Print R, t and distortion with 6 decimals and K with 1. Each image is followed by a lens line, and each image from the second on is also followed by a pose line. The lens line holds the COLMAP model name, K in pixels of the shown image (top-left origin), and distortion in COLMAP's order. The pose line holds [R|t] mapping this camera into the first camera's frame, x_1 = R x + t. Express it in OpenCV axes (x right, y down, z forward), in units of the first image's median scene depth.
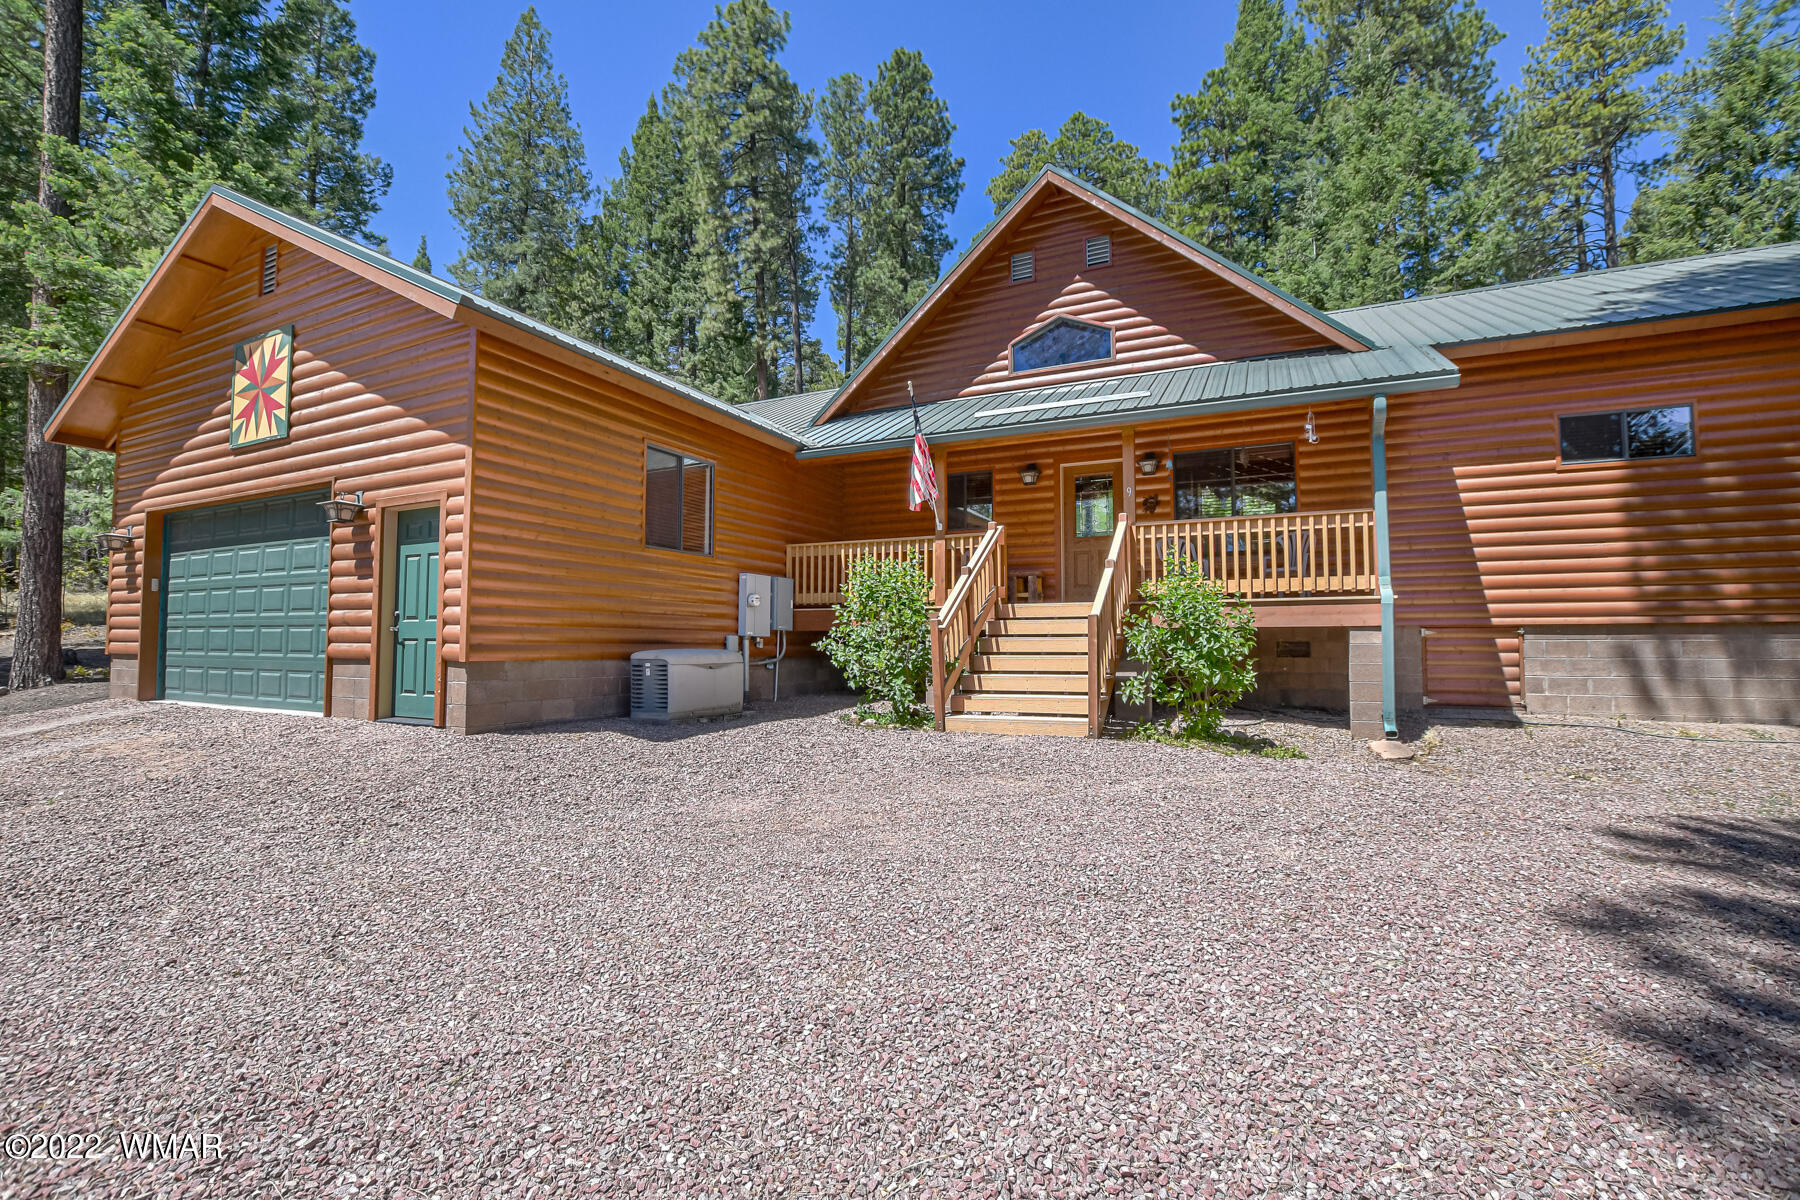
lens RADIAL K [[801.4, 0, 895.0], [0, 801.4, 600.7], [0, 0, 1]] dist [-0.021545, 0.001819]
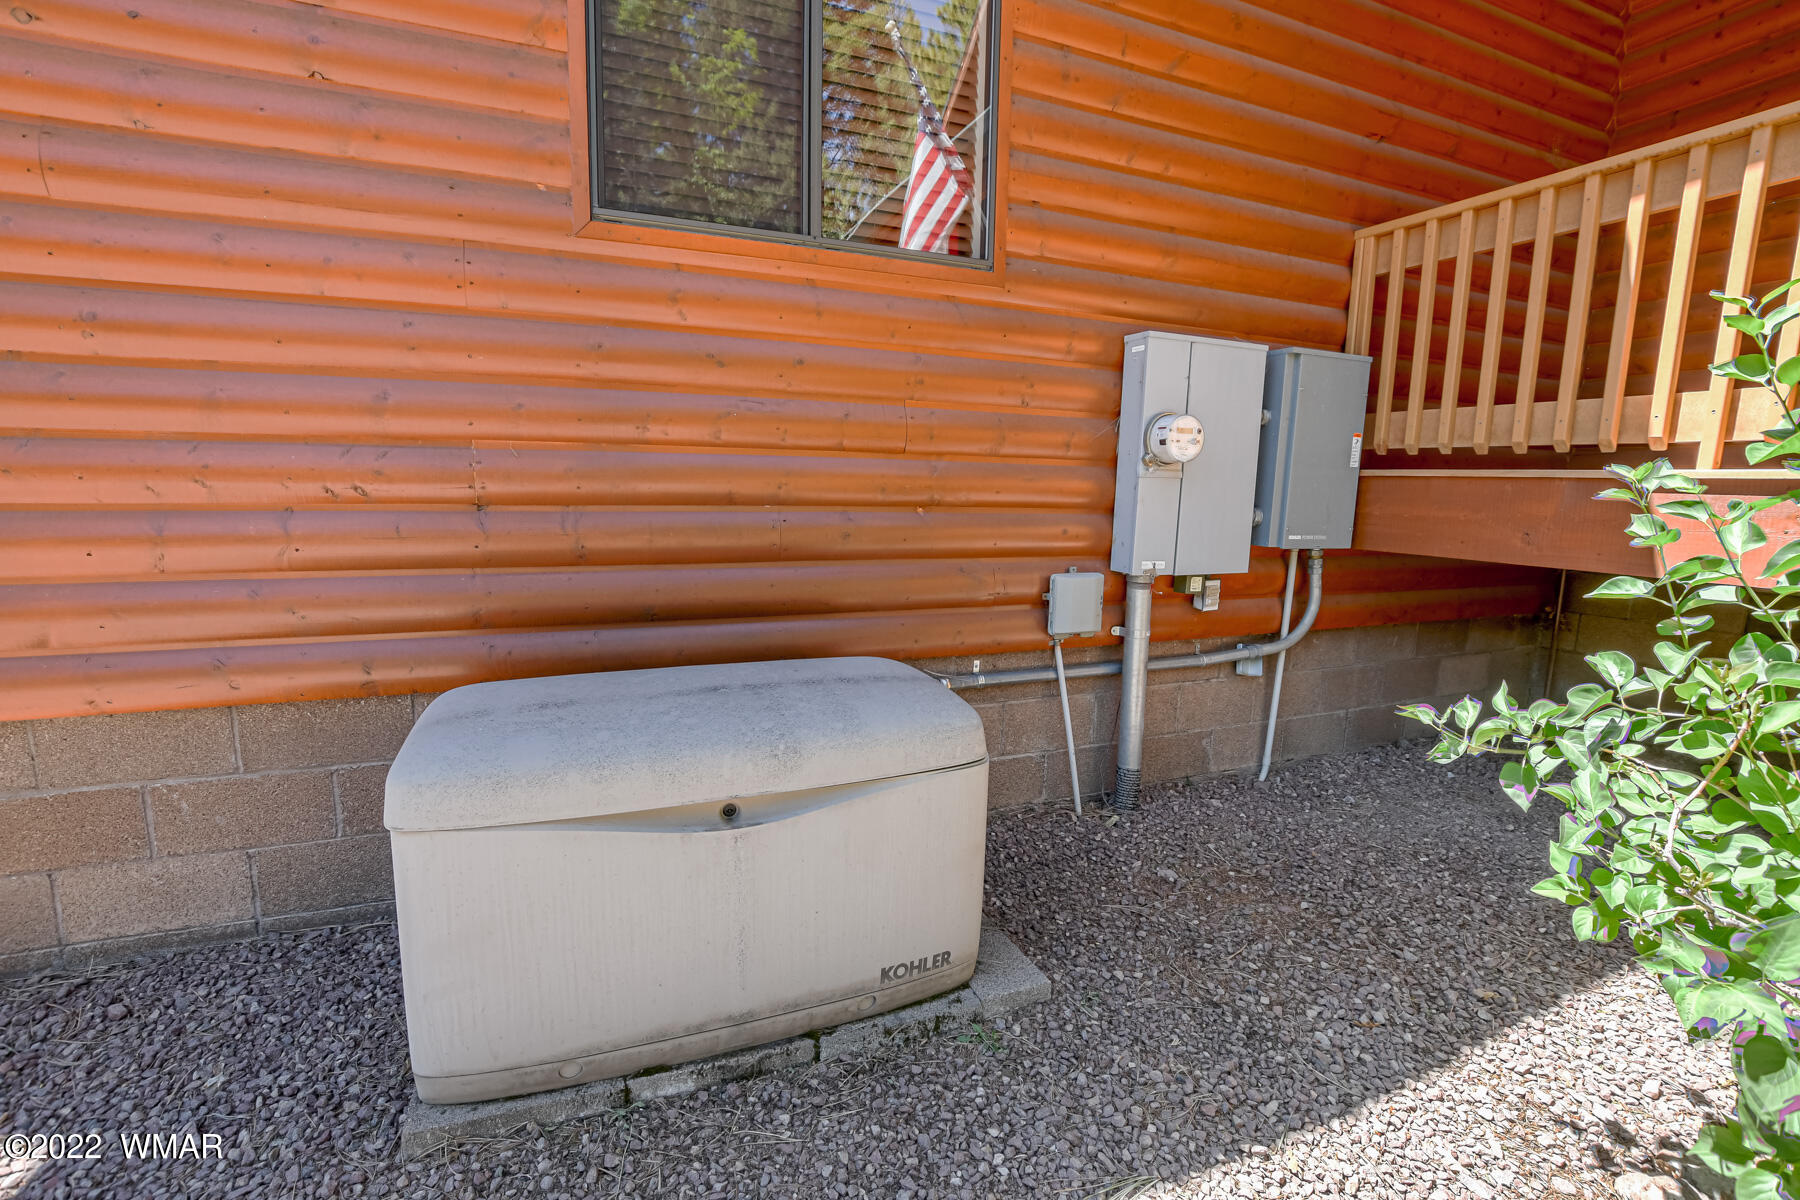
lens RADIAL K [[801.4, 0, 895.6], [0, 801.4, 600.9], [0, 0, 1]] dist [-0.021545, 0.001819]
pose [[0.758308, 0.109731, -0.642594, -0.069995], [0.014165, 0.982725, 0.184528, 0.001868], [0.651742, -0.149031, 0.743654, 0.706446]]
